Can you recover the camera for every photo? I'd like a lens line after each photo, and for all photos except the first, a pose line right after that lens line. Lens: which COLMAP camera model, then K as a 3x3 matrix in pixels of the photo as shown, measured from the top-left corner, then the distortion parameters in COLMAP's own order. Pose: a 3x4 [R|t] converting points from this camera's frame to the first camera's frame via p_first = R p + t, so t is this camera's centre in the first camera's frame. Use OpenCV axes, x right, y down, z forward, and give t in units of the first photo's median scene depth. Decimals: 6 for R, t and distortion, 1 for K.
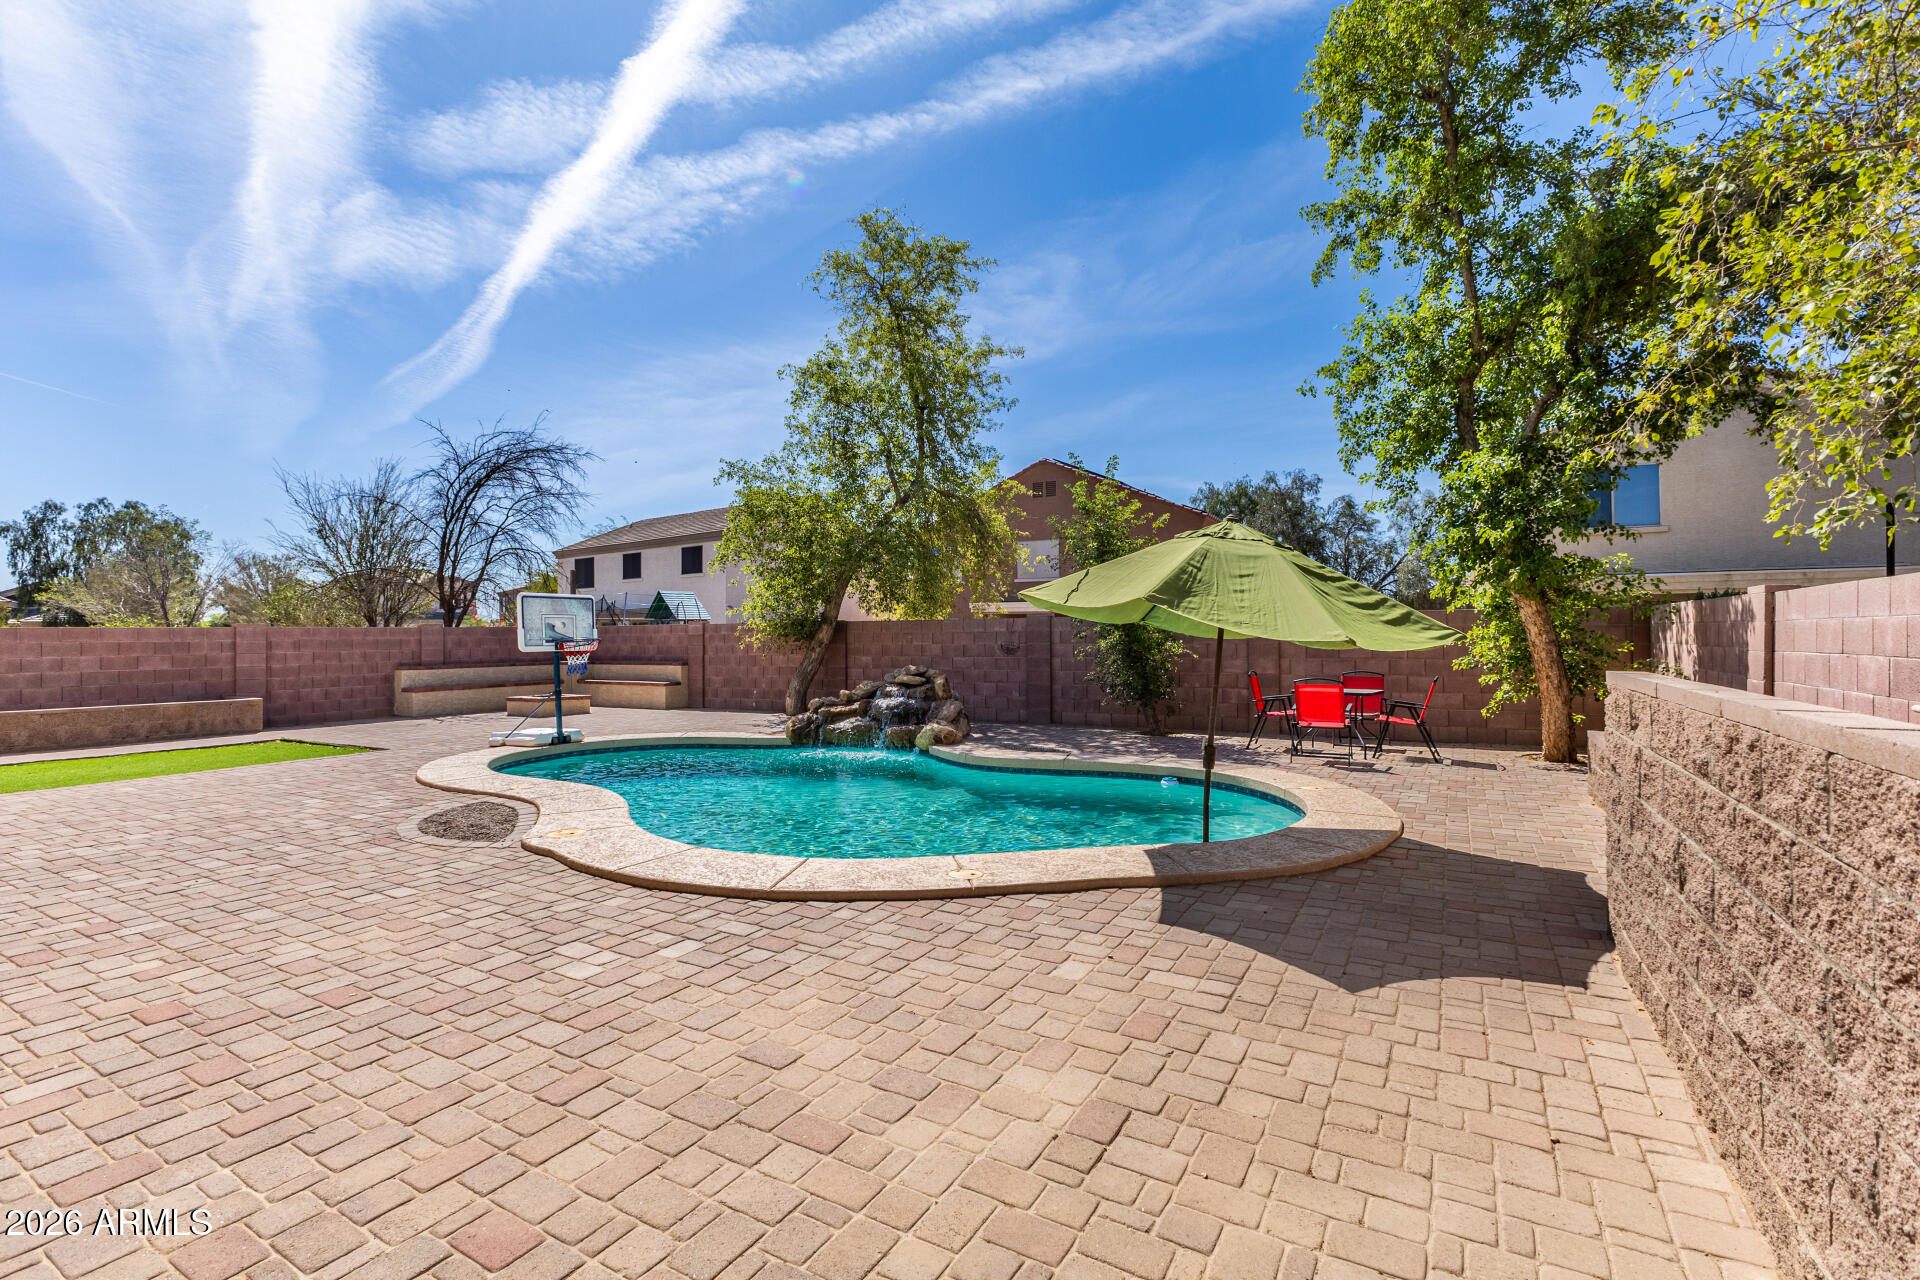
lens RADIAL K [[855.7, 0, 963.2], [0, 855.7, 623.9], [0, 0, 1]] dist [-0.010377, 0.000870]
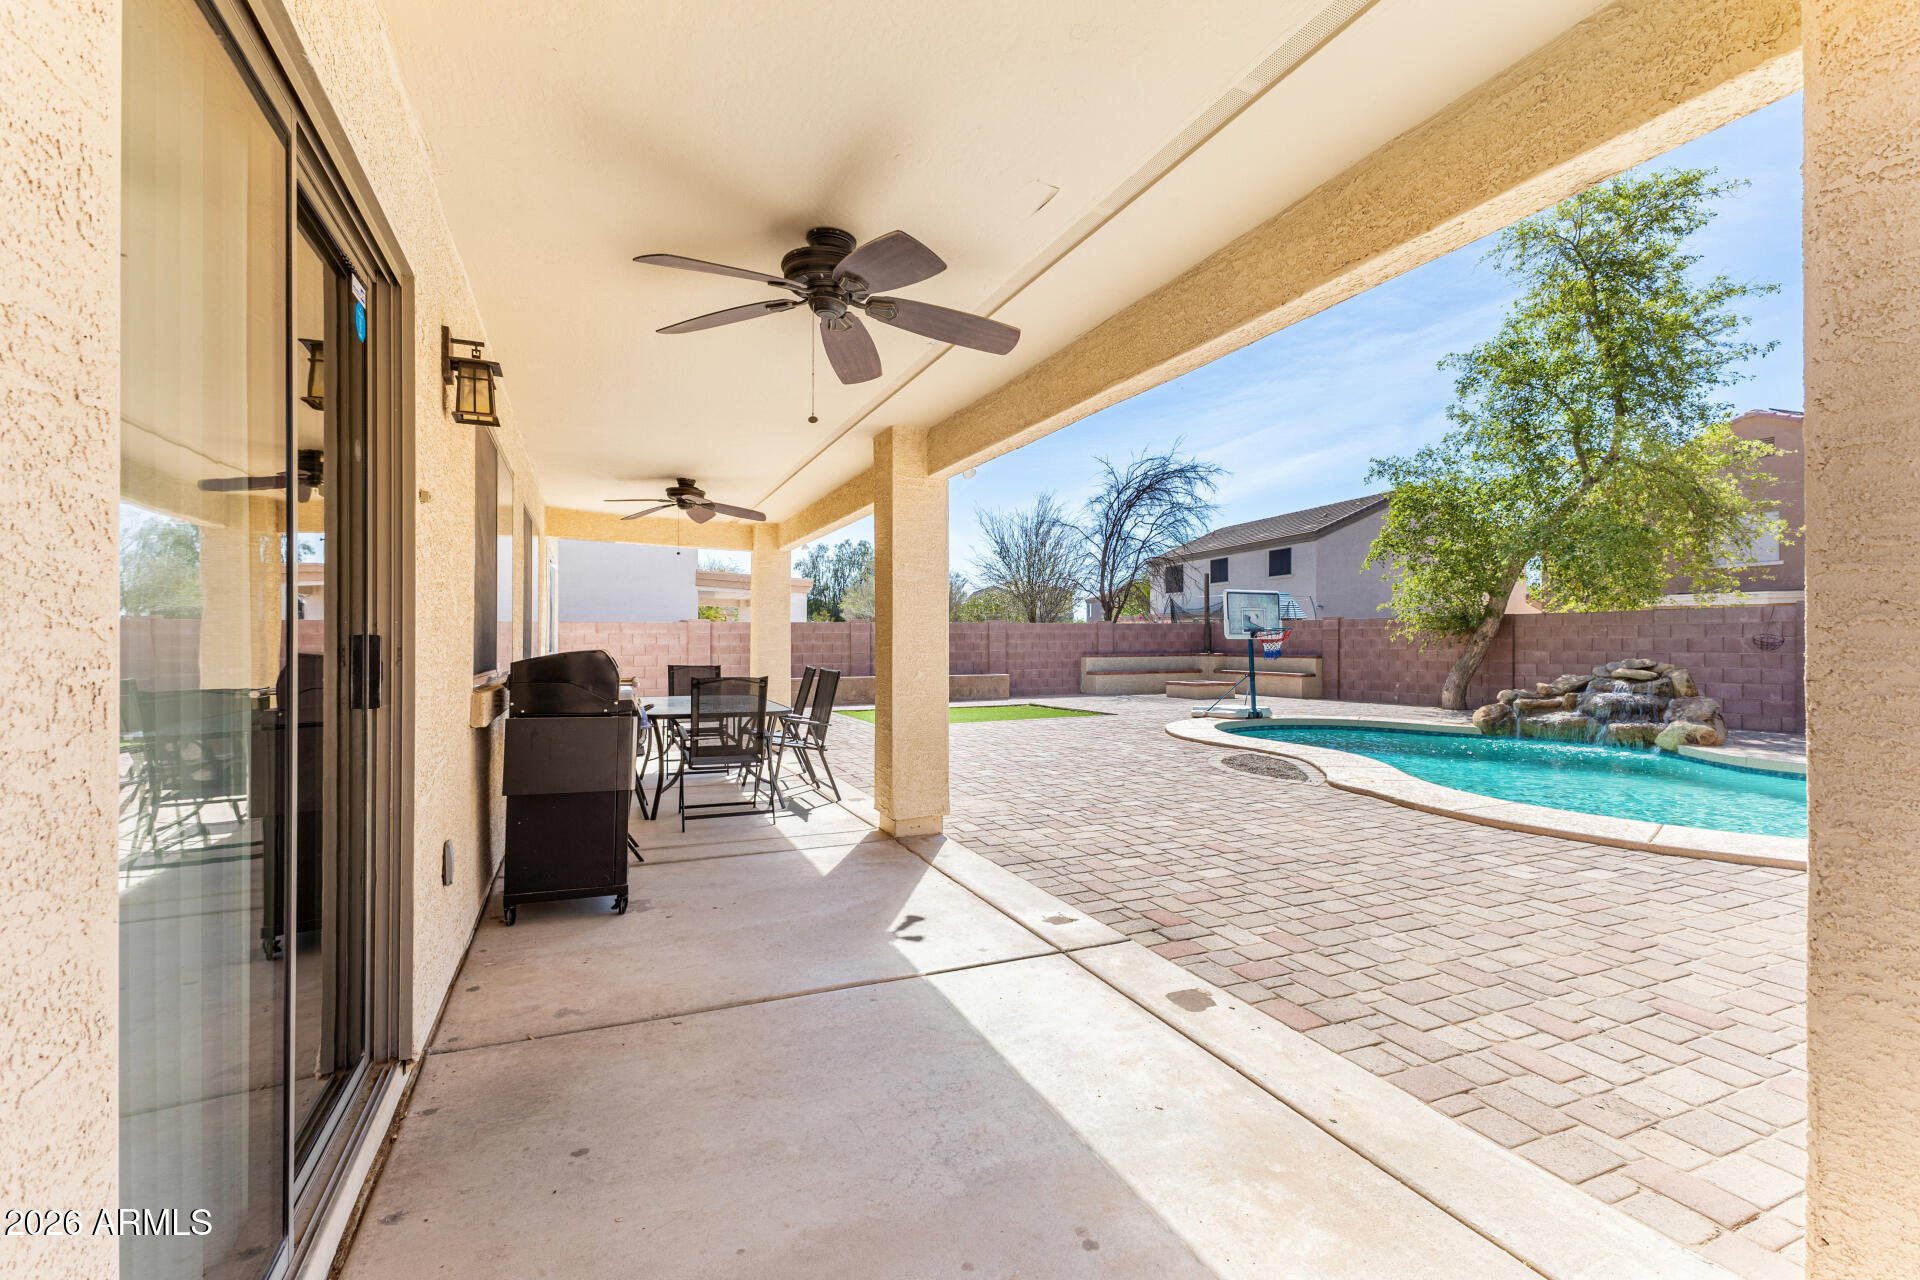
lens RADIAL K [[826.6, 0, 952.1], [0, 826.6, 642.0], [0, 0, 1]] dist [0.004028, -0.000843]
pose [[0.808169, 0.008126, -0.588895, -0.105002], [0.001314, 0.999877, 0.015601, 0.013326], [0.588949, -0.013382, 0.808059, -0.115668]]
